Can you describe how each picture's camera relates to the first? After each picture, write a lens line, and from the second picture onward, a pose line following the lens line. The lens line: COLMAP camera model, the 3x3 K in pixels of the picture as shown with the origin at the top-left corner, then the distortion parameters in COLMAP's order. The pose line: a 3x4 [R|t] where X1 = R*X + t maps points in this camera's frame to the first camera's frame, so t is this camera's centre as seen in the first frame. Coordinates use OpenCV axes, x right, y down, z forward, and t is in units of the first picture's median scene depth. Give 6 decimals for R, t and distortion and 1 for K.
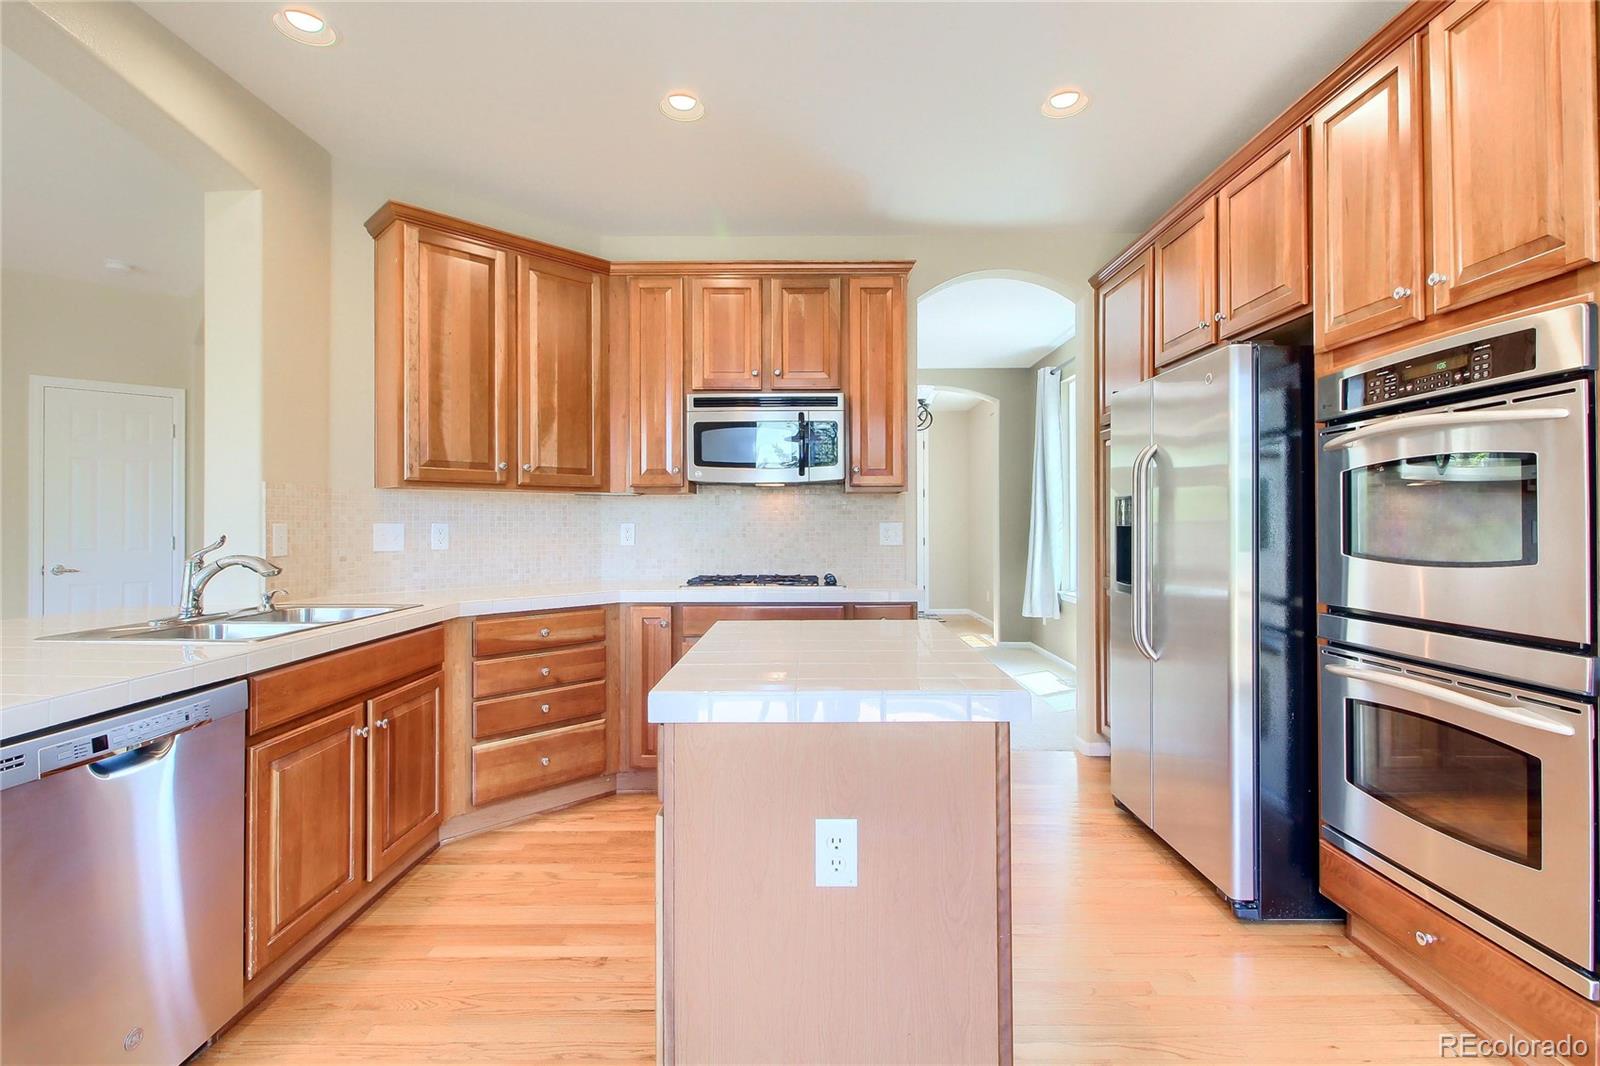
lens RADIAL K [[746.8, 0, 800.8], [0, 746.8, 518.9], [0, 0, 1]] dist [0.017687, -0.013074]
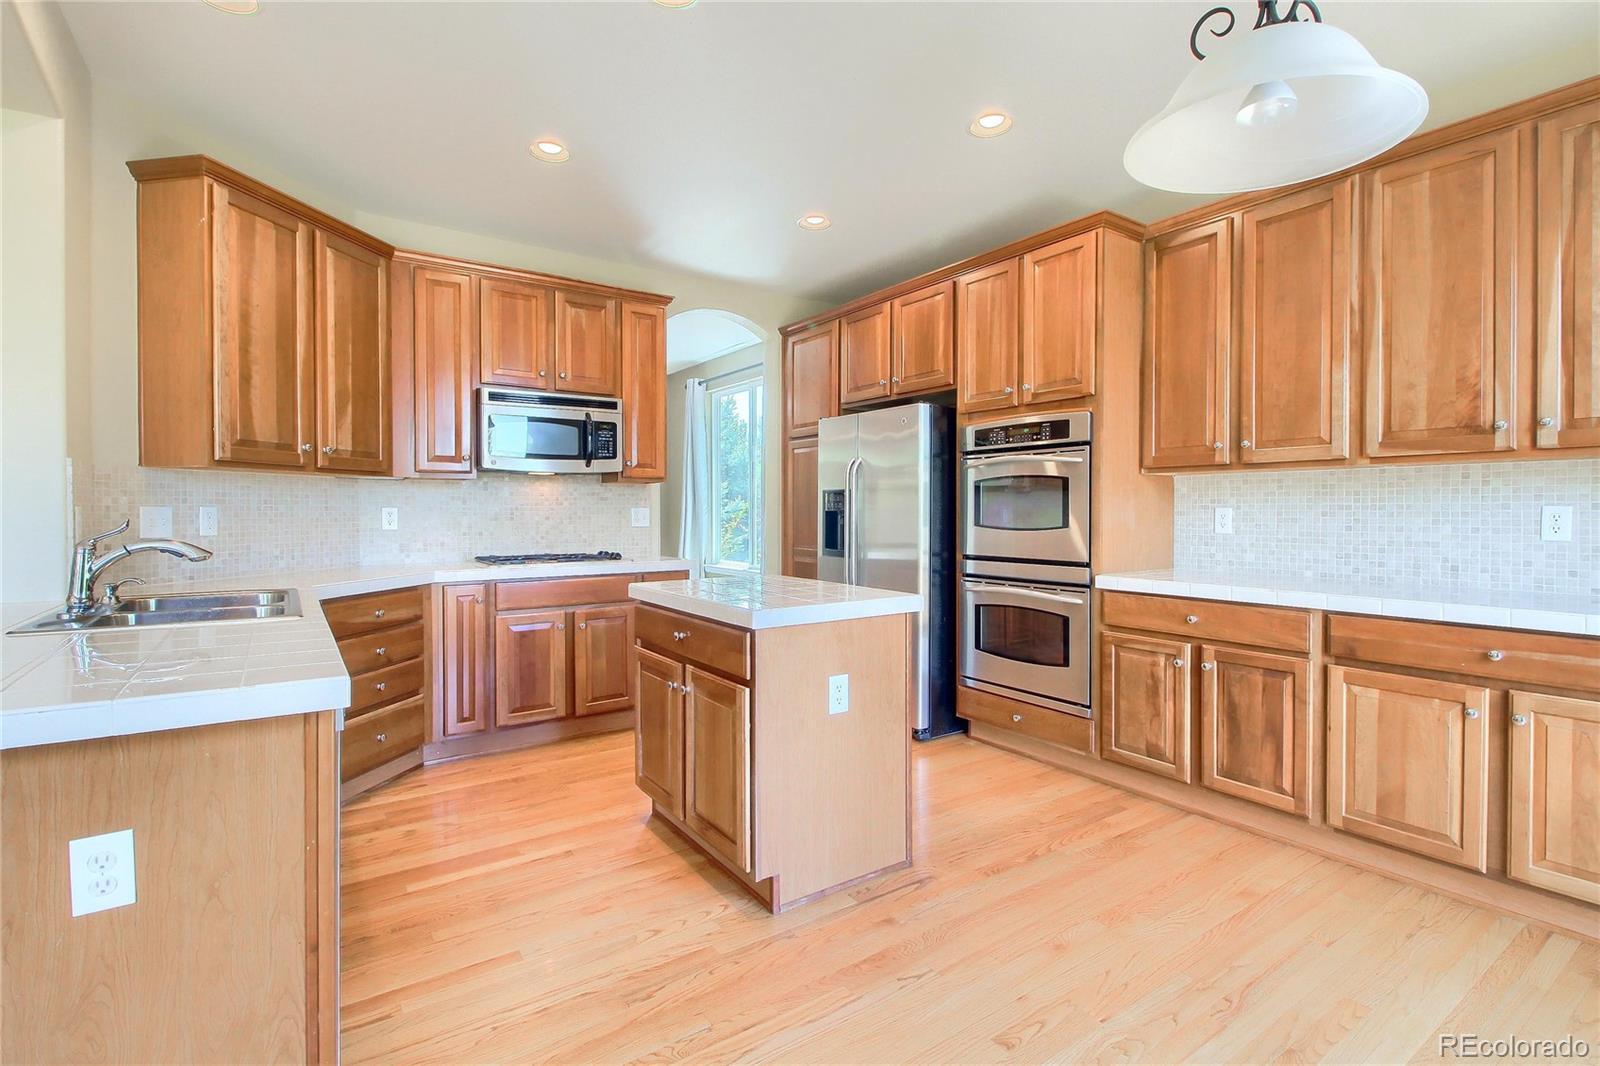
lens RADIAL K [[746.8, 0, 800.8], [0, 746.8, 518.9], [0, 0, 1]] dist [0.017687, -0.013074]
pose [[0.820867, -0.005099, 0.571097, -0.444466], [-0.006279, 0.999819, 0.017953, -0.000242], [-0.571085, -0.018323, 0.820686, -0.168820]]
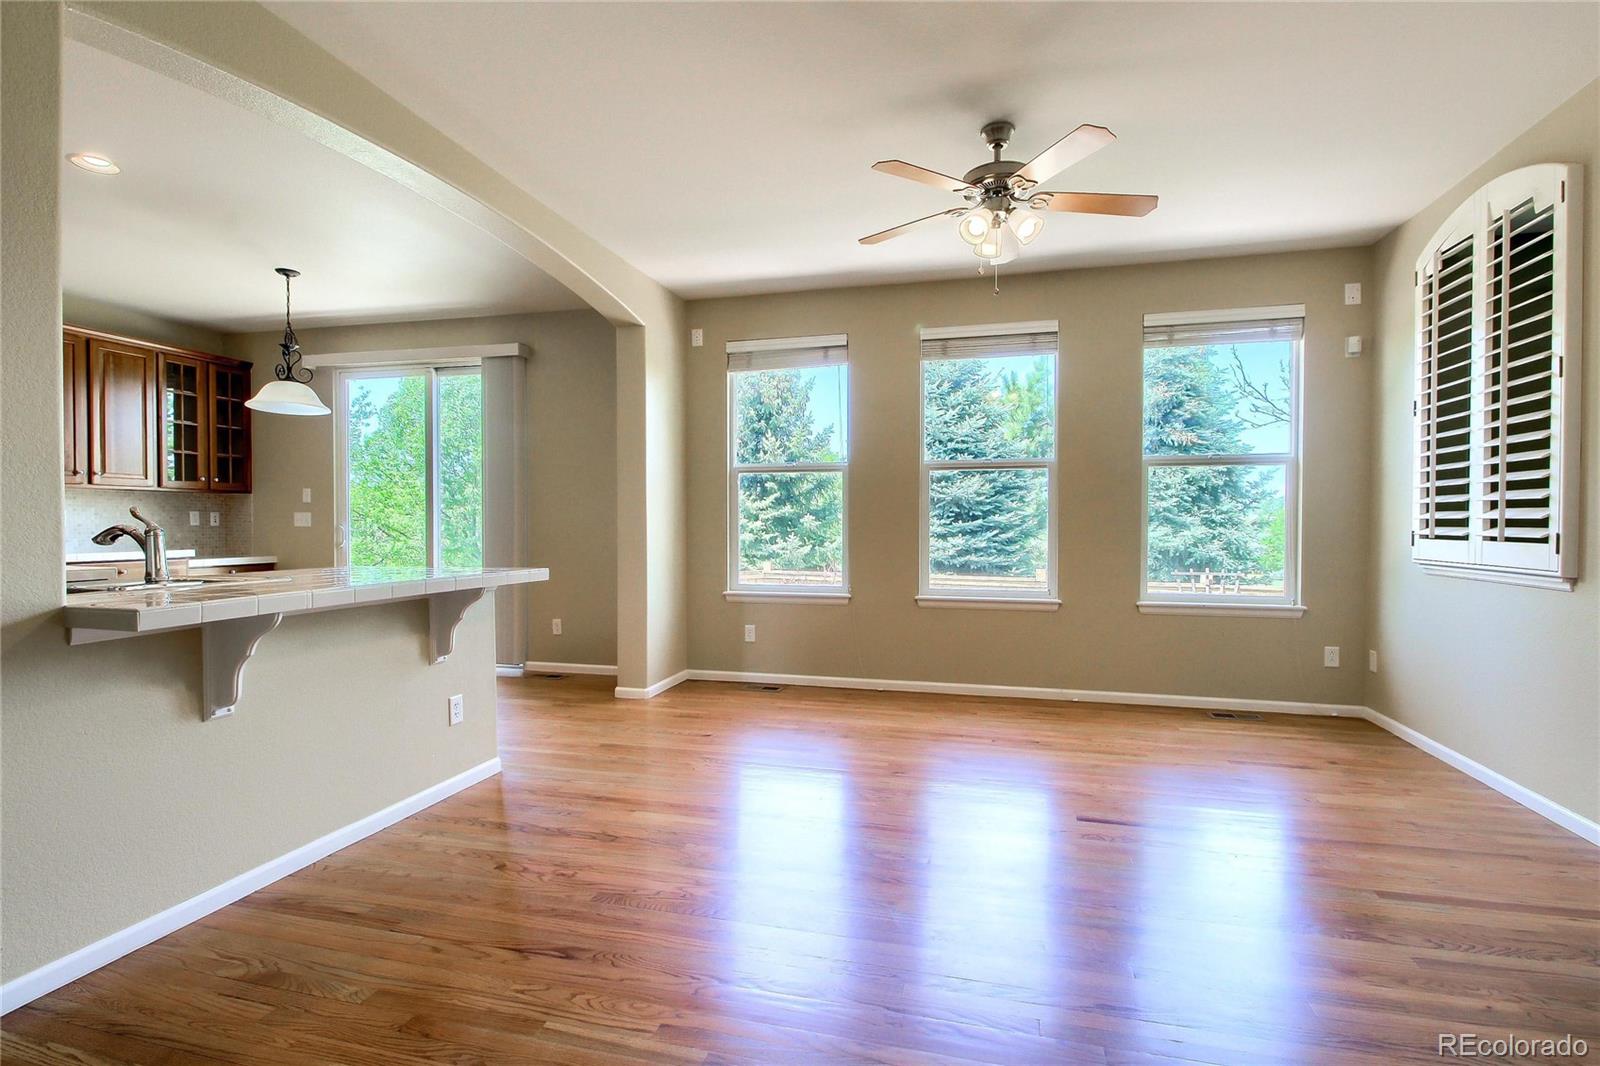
lens RADIAL K [[746.8, 0, 800.8], [0, 746.8, 518.9], [0, 0, 1]] dist [0.017687, -0.013074]
pose [[-0.968602, 0.001952, 0.248609, -1.381568], [-0.001529, 0.999904, -0.013807, 0.037254], [-0.248612, -0.013754, -0.968505, 1.263115]]
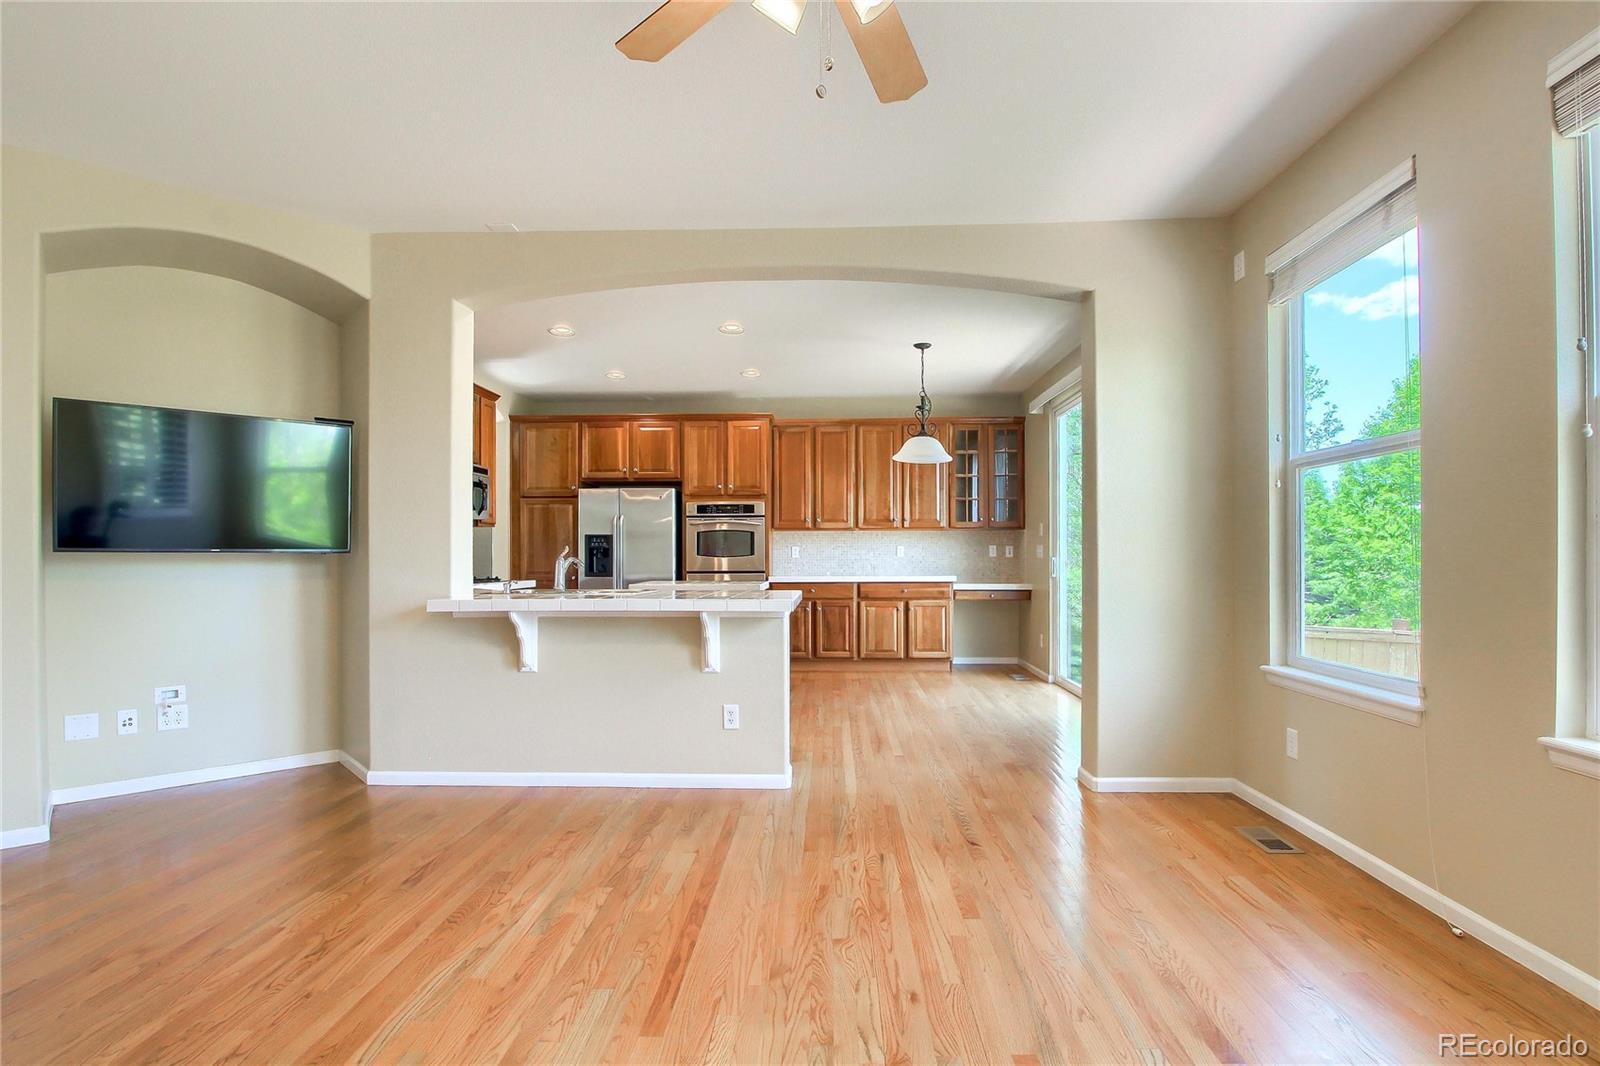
lens RADIAL K [[772.1, 0, 815.9], [0, 772.1, 539.3], [0, 0, 1]] dist [-0.002178, -0.014273]
pose [[0.020761, 0.021841, 0.999546, -1.876504], [-0.006040, 0.999746, -0.021720, 0.030724], [-0.999766, -0.005586, 0.020888, 0.254076]]
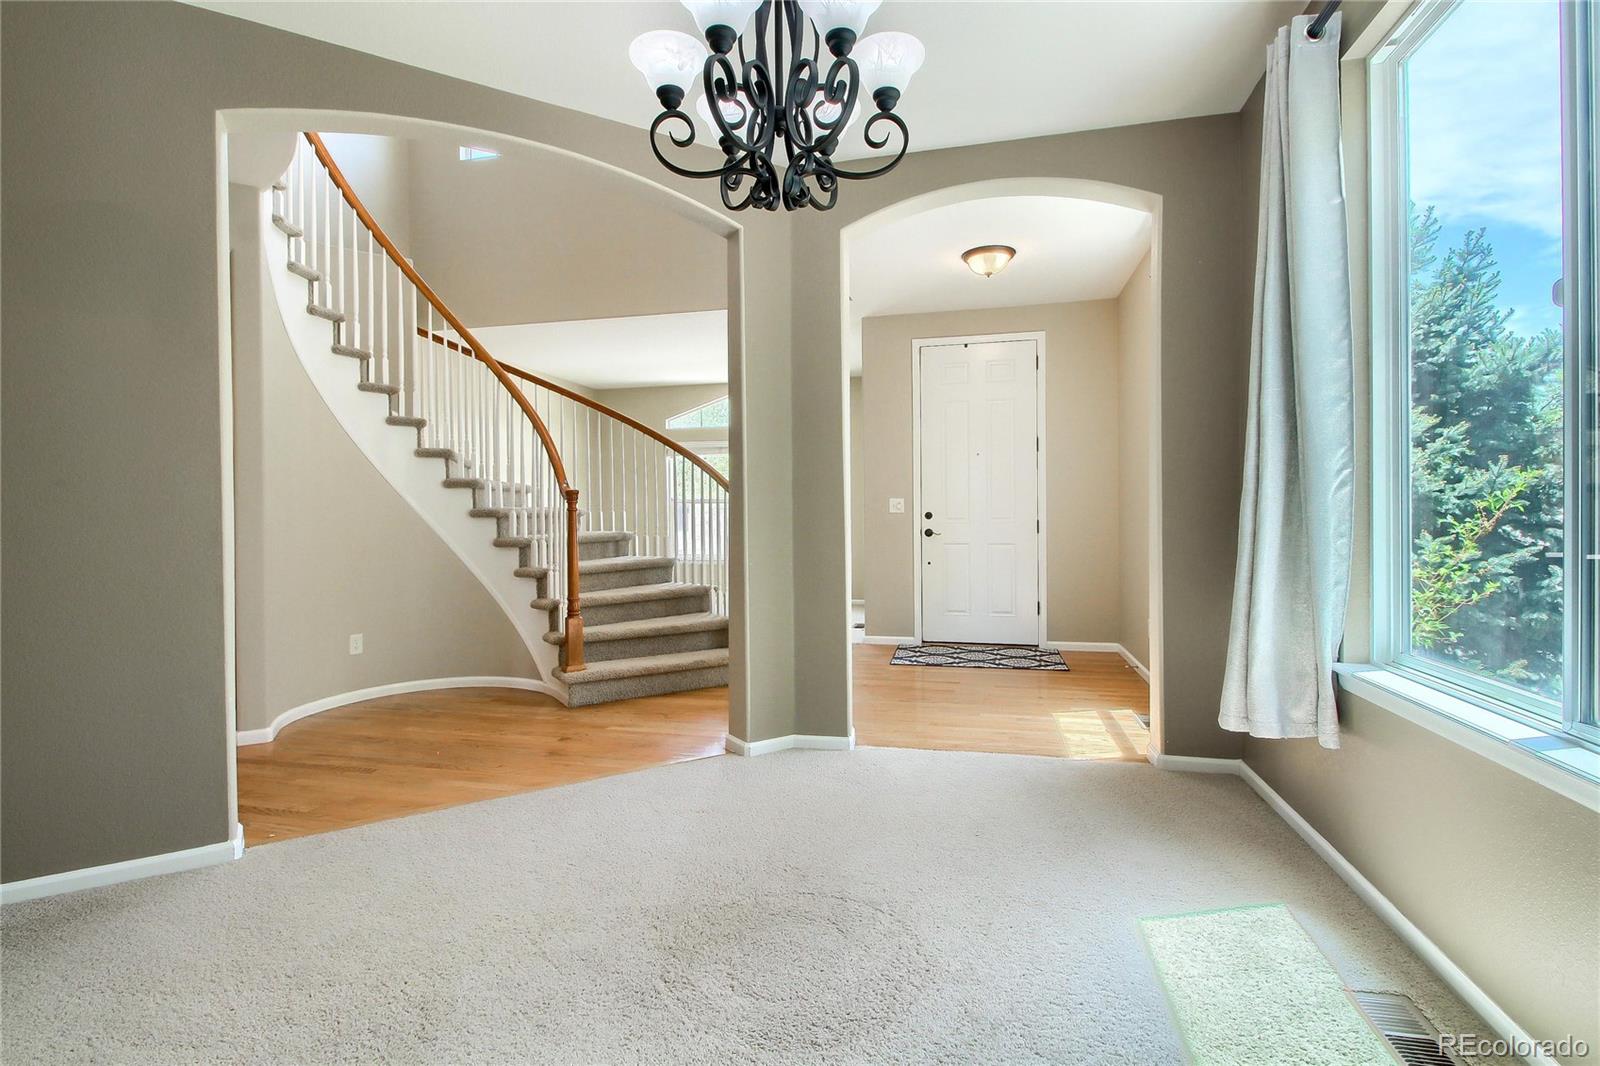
lens RADIAL K [[746.8, 0, 800.8], [0, 746.8, 518.9], [0, 0, 1]] dist [0.017687, -0.013074]
pose [[0.974436, -0.005415, -0.224601, 0.370953], [0.008787, 0.999863, 0.014015, 0.045912], [0.224494, -0.015630, 0.974350, 1.233653]]
